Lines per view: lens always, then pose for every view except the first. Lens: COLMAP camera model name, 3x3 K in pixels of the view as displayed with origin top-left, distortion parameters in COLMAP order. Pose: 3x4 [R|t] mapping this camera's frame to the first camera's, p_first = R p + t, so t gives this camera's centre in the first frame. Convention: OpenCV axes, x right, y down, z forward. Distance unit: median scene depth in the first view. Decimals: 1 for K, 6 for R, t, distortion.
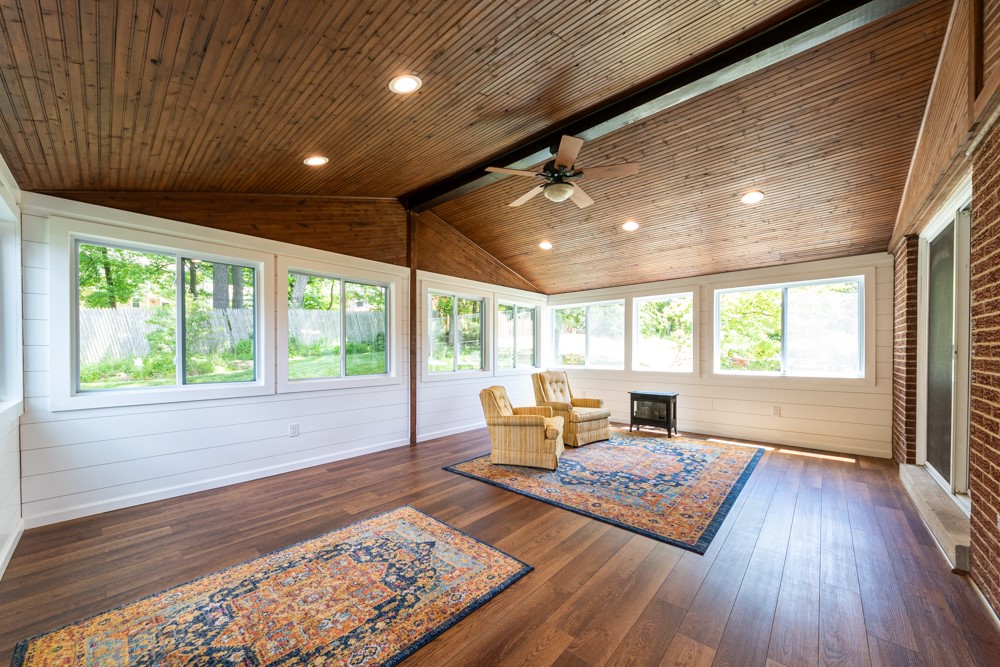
lens RADIAL K [[359.5, 0, 498.6], [0, 359.5, 358.3], [0, 0, 1]] dist [0.009328, -0.000862]
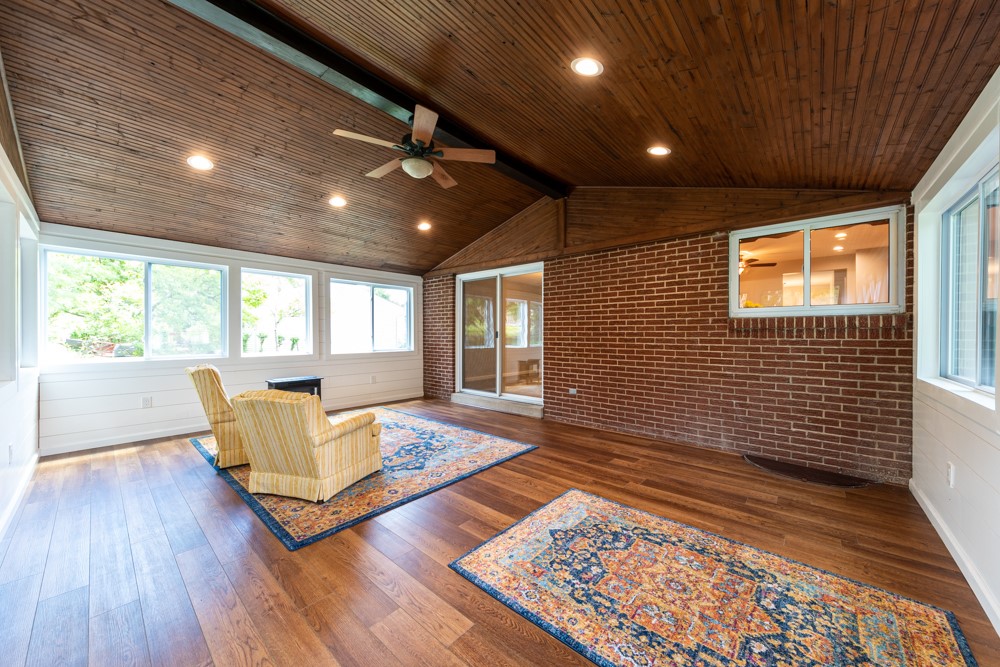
lens RADIAL K [[359.5, 0, 496.8], [0, 359.5, 334.3], [0, 0, 1]] dist [0.009328, -0.000862]
pose [[0.000322, 0.000485, 1.000000, -0.785832], [0.017994, 0.999838, -0.000491, -0.011733], [-0.999838, 0.017994, 0.000313, 0.777516]]
